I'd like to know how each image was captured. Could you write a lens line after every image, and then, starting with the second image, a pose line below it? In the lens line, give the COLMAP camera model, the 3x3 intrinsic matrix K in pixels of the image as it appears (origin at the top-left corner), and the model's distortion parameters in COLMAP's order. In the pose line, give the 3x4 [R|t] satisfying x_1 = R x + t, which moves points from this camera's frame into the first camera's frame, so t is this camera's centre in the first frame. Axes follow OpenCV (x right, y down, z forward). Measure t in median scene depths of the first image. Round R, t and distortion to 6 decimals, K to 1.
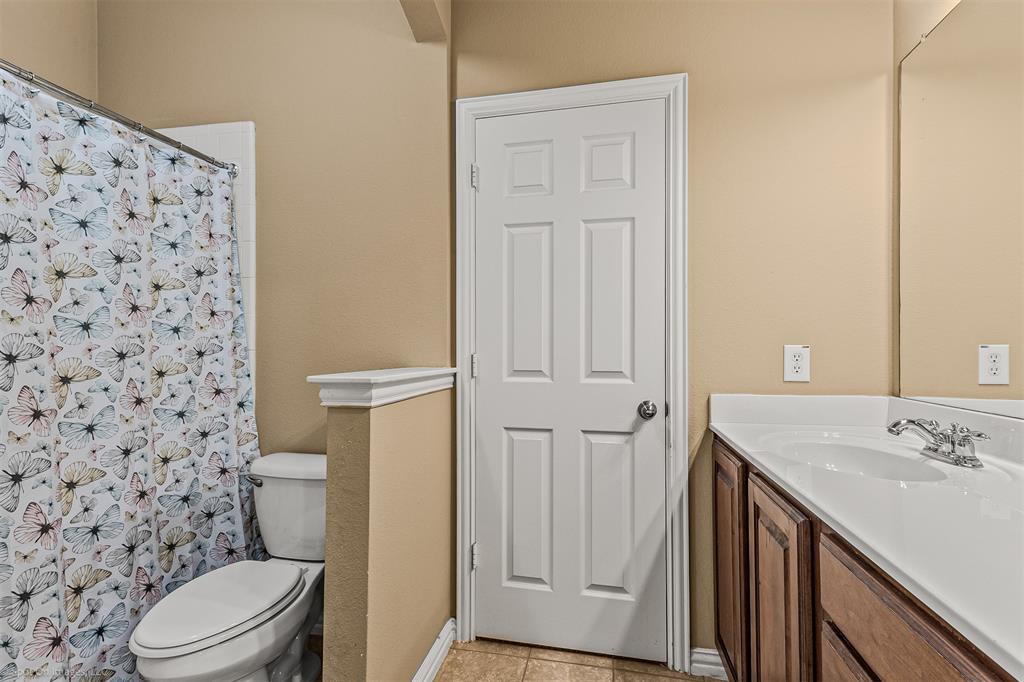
lens RADIAL K [[471.4, 0, 512.9], [0, 471.4, 344.0], [0, 0, 1]] dist [0.014147, -0.000175]
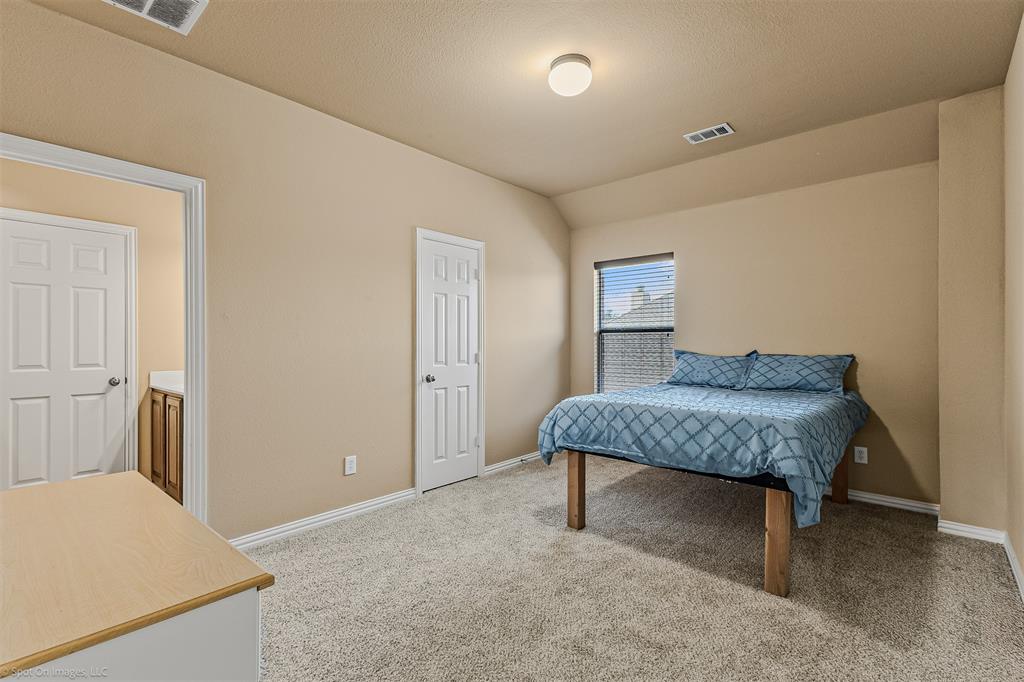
lens RADIAL K [[471.4, 0, 514.6], [0, 471.4, 343.3], [0, 0, 1]] dist [0.014147, -0.000175]
pose [[0.501435, -0.001268, 0.865194, -0.643122], [-0.001916, 0.999995, 0.002576, -0.037228], [-0.865193, -0.002949, 0.501430, -1.569891]]
